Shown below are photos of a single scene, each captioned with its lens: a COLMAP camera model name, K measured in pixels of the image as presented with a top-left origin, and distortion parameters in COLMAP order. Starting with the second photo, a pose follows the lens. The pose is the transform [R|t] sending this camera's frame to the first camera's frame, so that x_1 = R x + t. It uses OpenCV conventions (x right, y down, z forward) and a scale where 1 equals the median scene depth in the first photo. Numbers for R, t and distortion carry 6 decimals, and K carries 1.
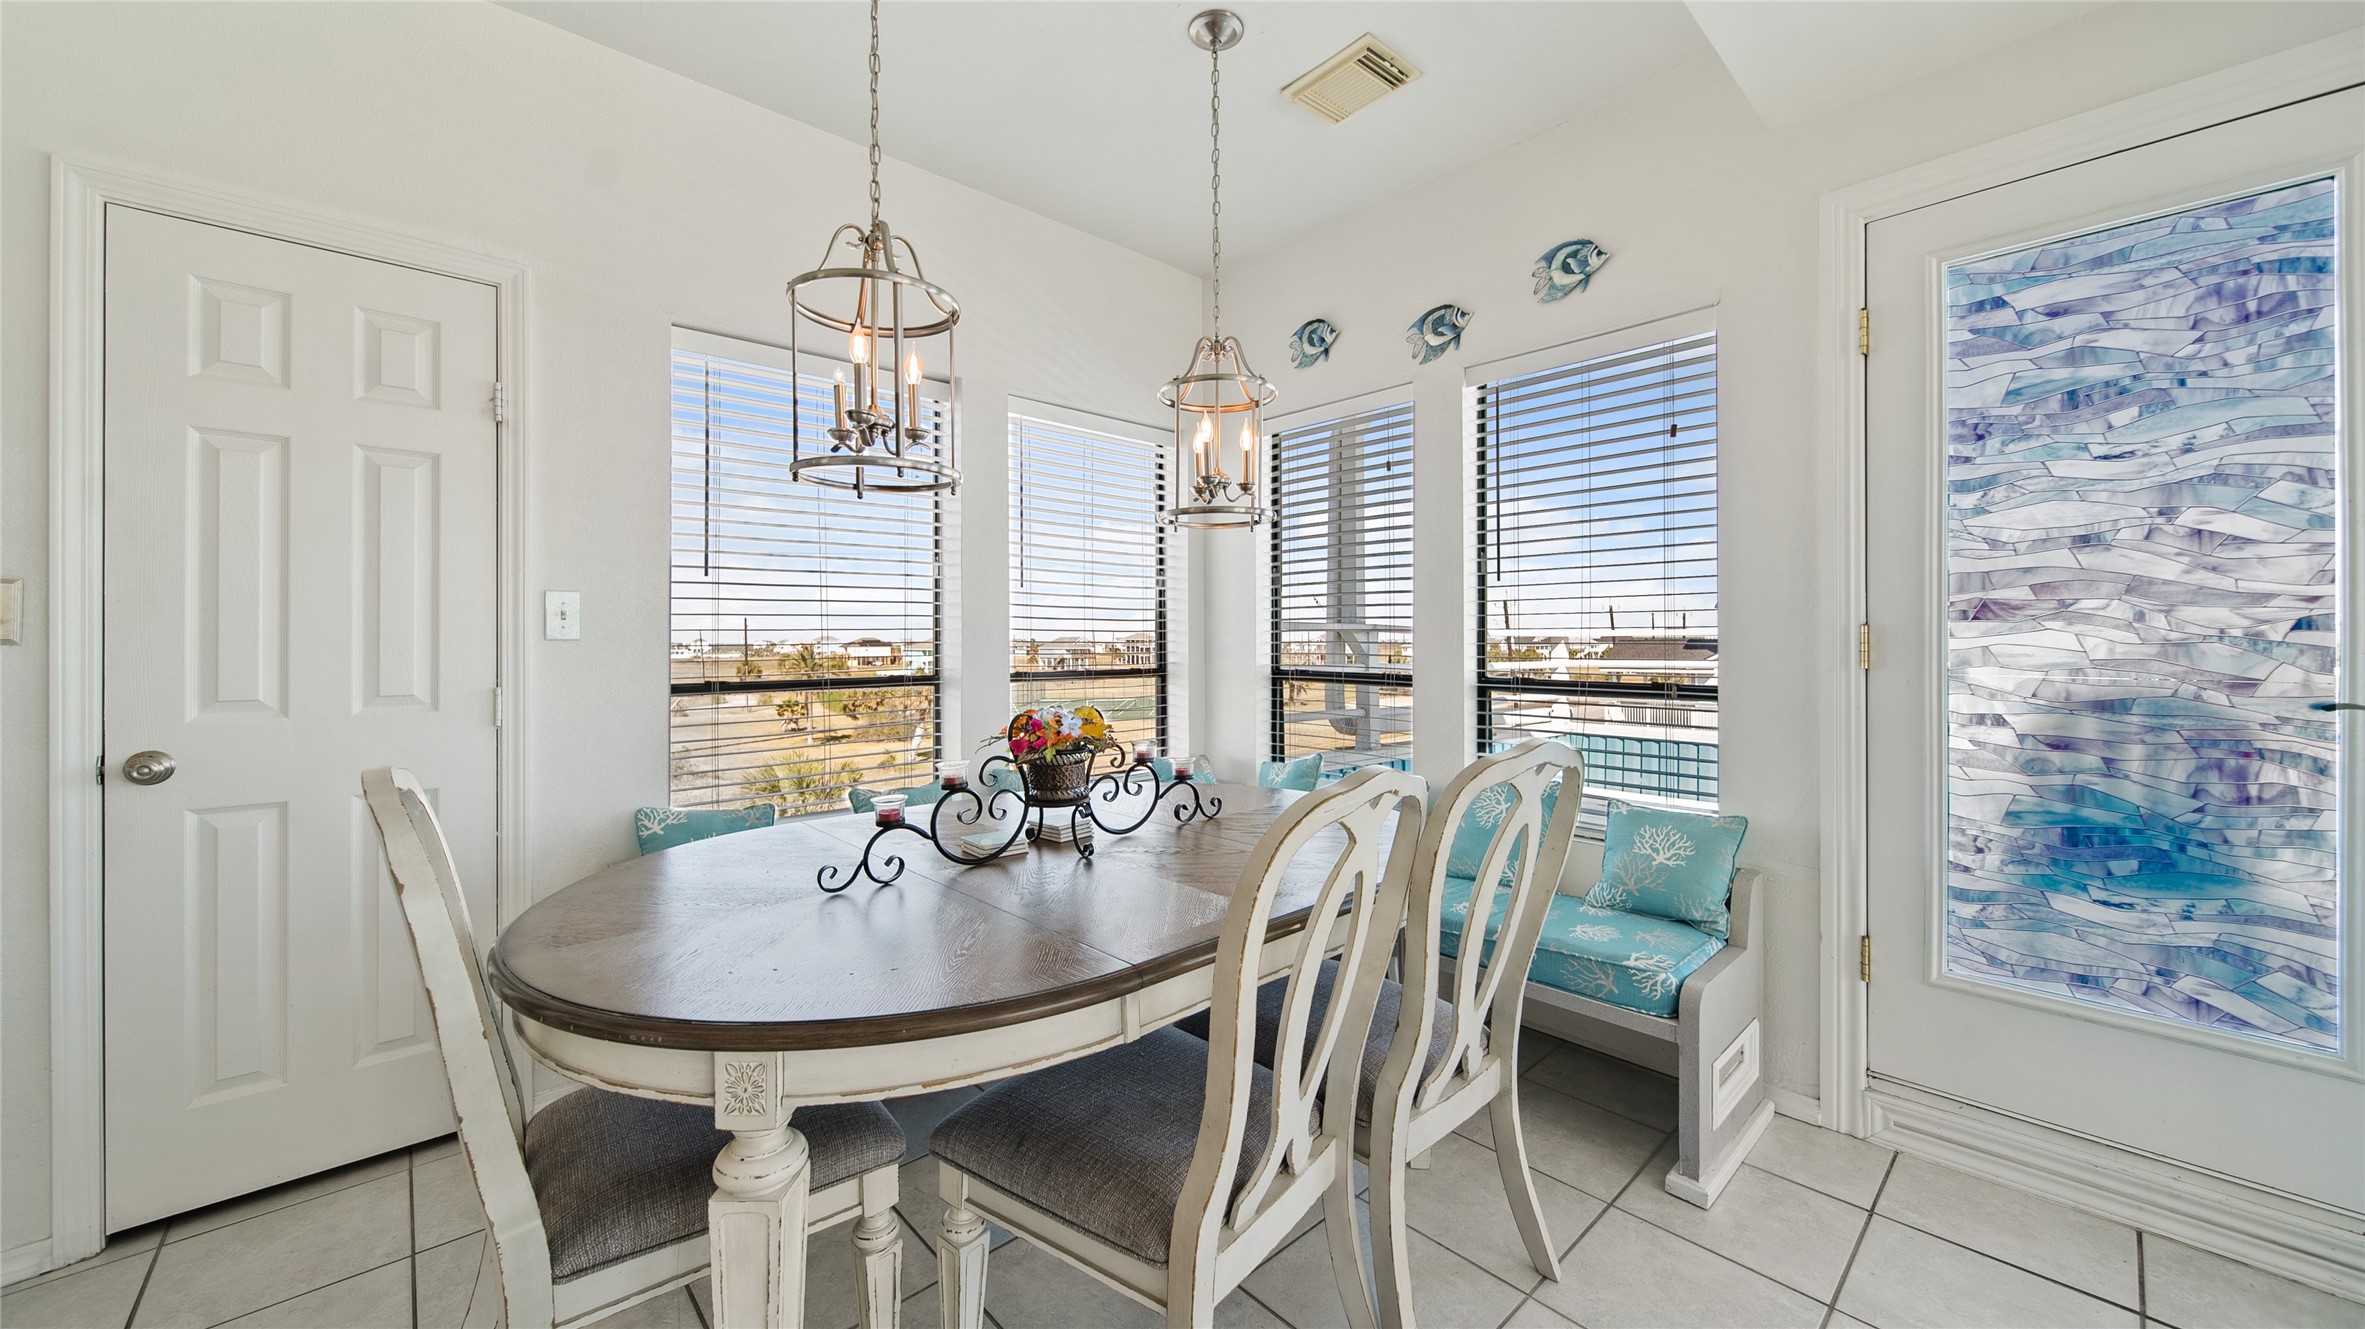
lens RADIAL K [[860.9, 0, 1175.1], [0, 860.9, 638.9], [0, 0, 1]] dist [-0.000488, -0.000032]
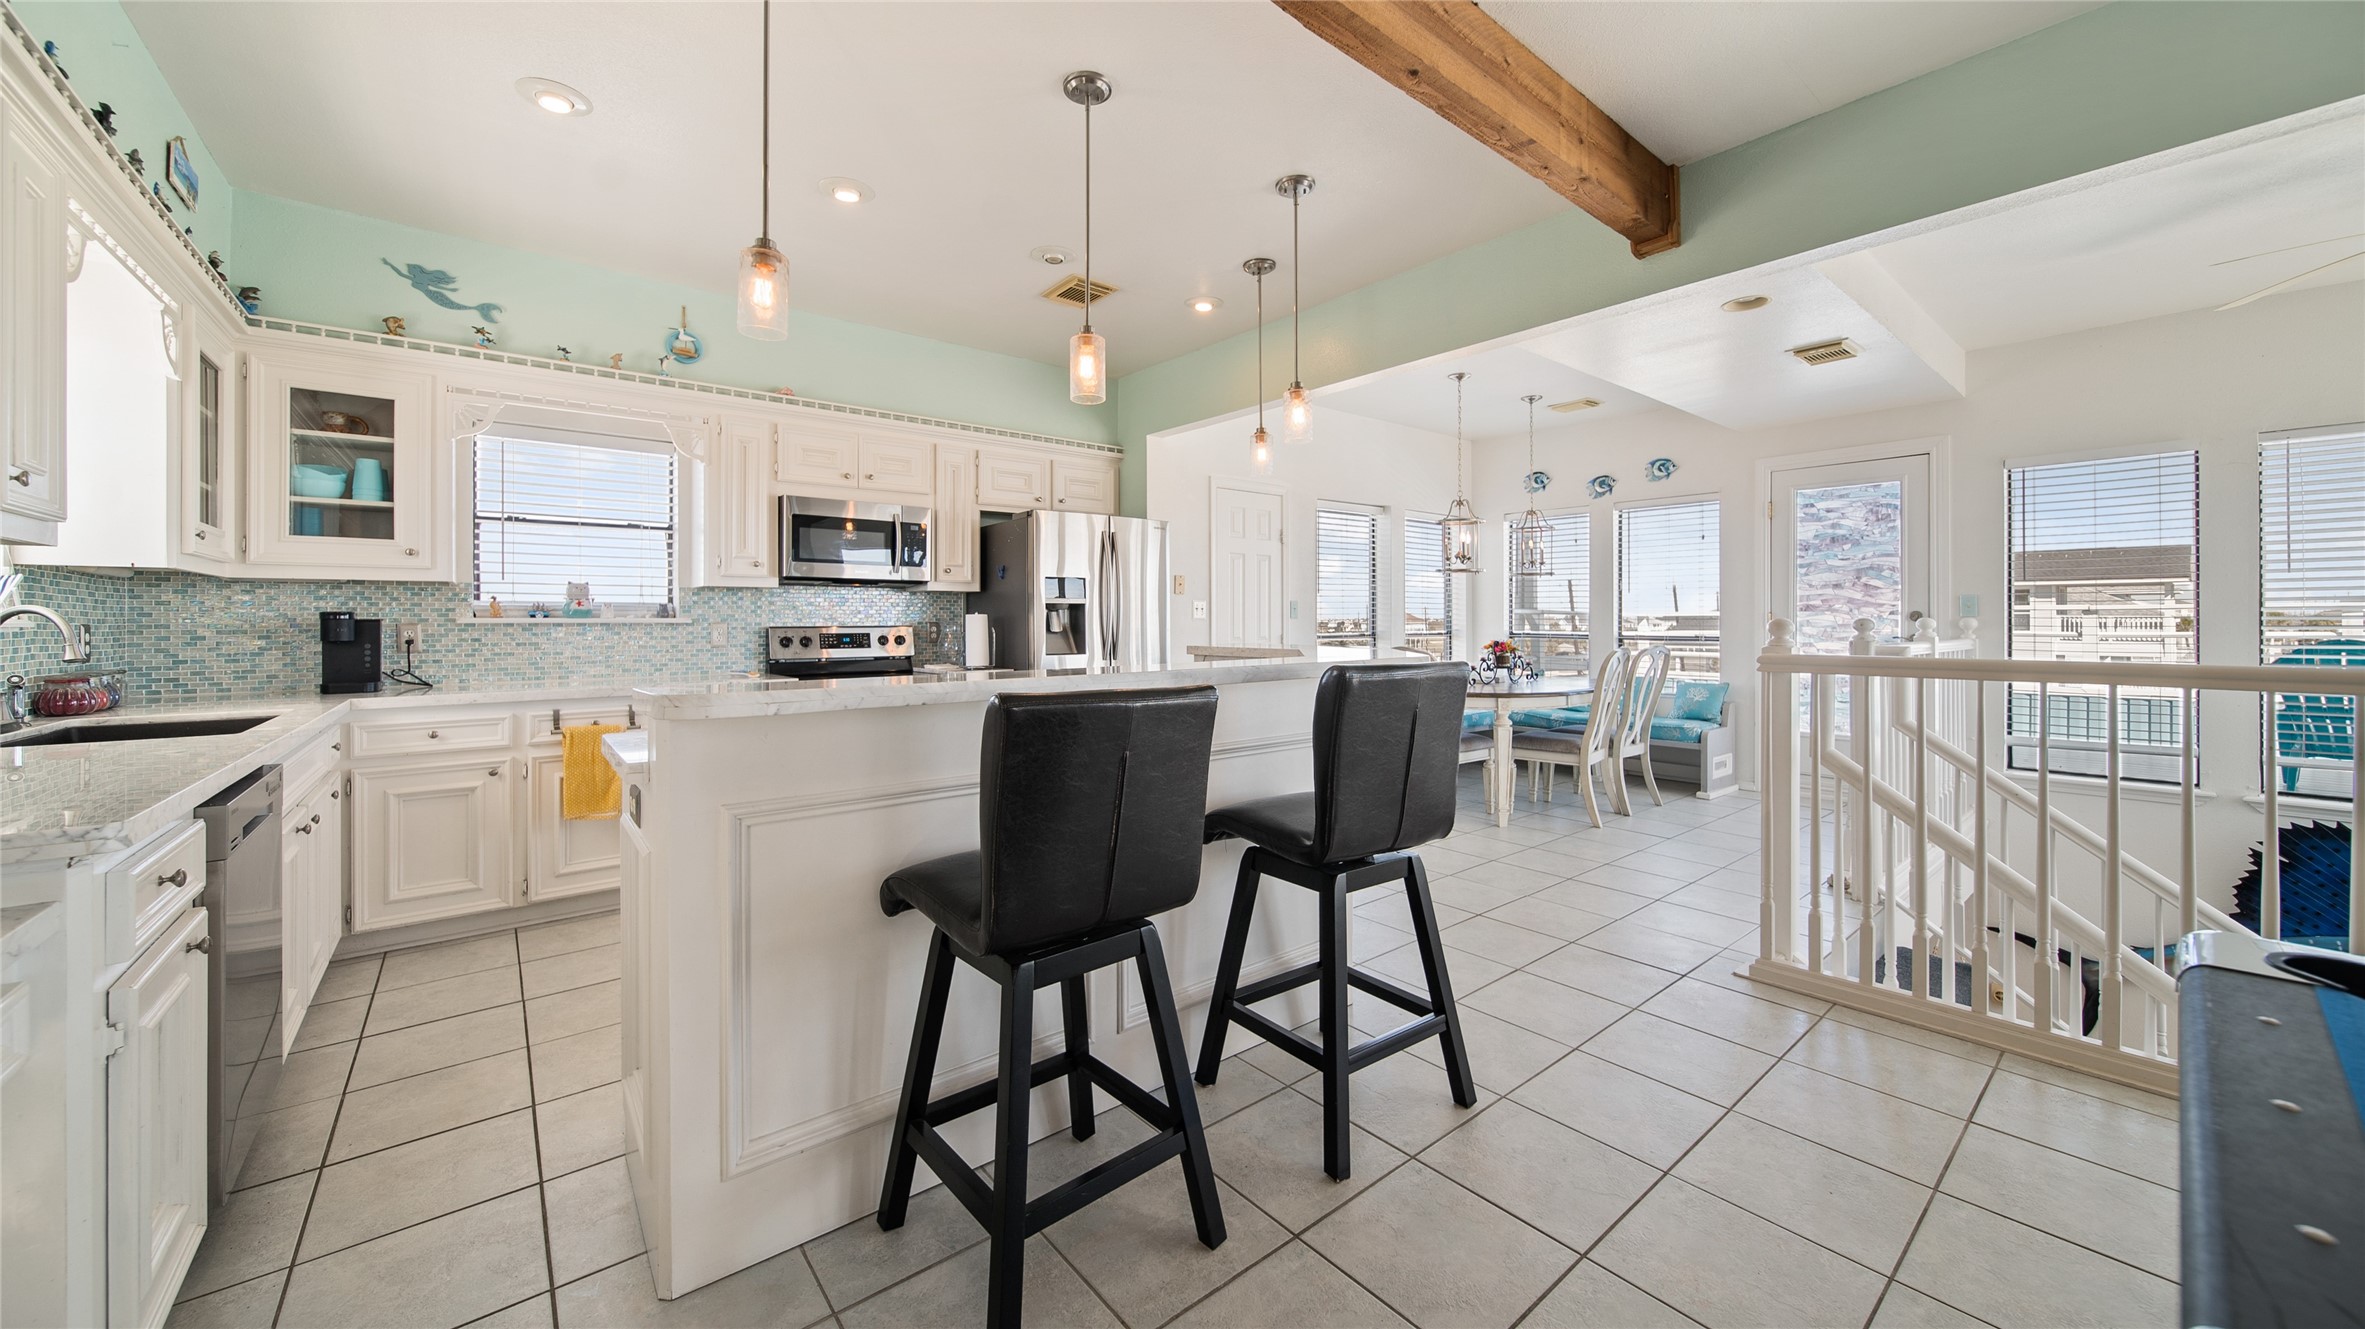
lens RADIAL K [[848.0, 0, 1180.1], [0, 848.0, 621.5], [0, 0, 1]] dist [-0.001131, -0.000031]
pose [[0.998500, 0.001378, -0.054738, -1.066262], [-0.001135, 0.999989, 0.004469, 0.003157], [0.054743, -0.004400, 0.998491, -2.044496]]
